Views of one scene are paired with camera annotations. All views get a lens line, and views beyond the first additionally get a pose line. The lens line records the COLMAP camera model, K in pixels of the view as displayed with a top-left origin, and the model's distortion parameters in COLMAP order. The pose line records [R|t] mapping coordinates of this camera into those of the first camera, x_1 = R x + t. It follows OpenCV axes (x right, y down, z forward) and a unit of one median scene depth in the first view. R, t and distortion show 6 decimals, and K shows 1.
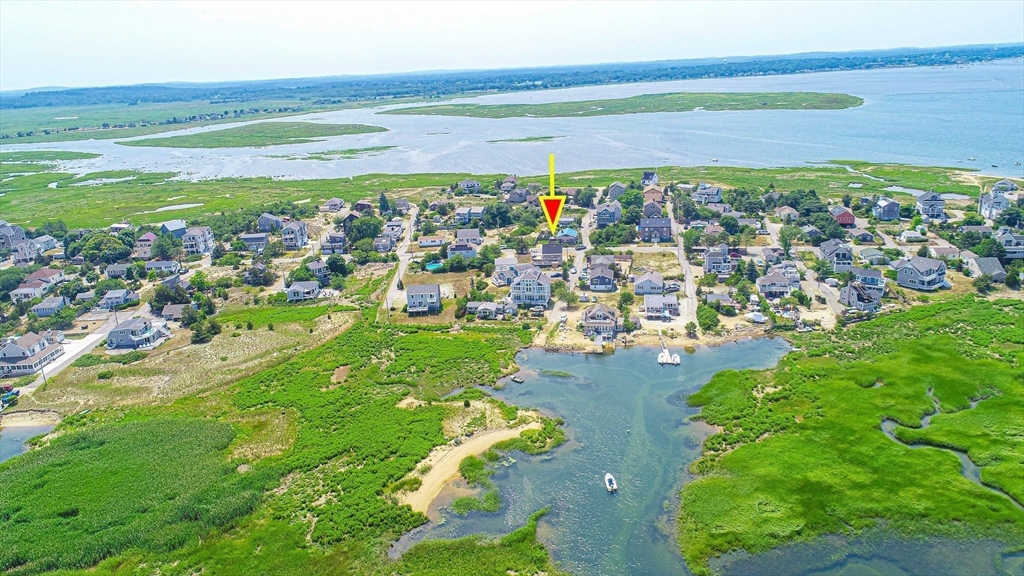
lens RADIAL K [[752.2, 0, 513.7], [0, 752.2, 284.7], [0, 0, 1]] dist [0.001562, -0.000899]
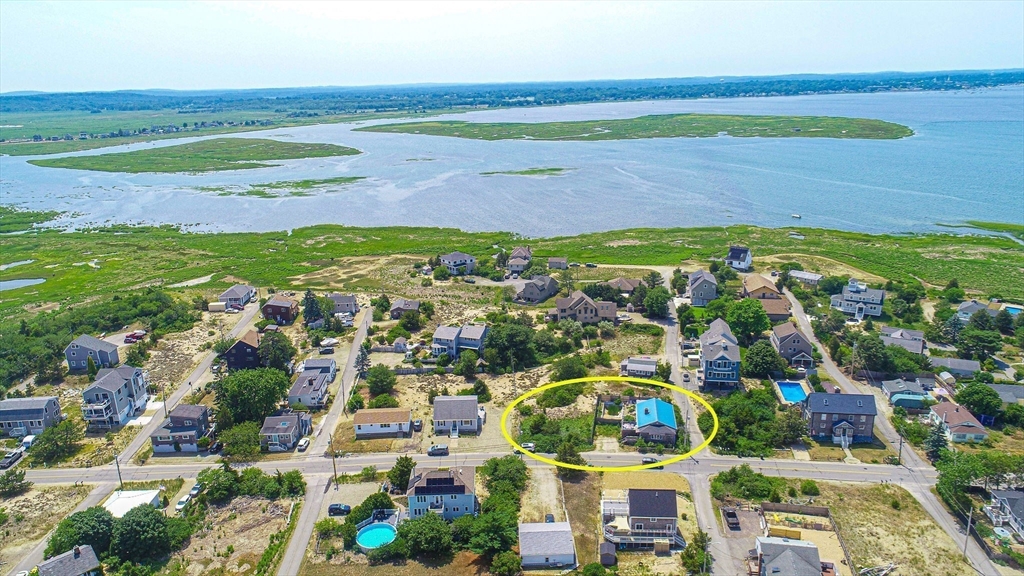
lens RADIAL K [[752.2, 0, 510.3], [0, 752.2, 292.5], [0, 0, 1]] dist [0.001562, -0.000899]
pose [[0.999702, 0.018344, 0.016097, -0.007782], [-0.018203, 0.999795, -0.008878, -0.032298], [-0.016257, 0.008582, 0.999831, 0.114518]]
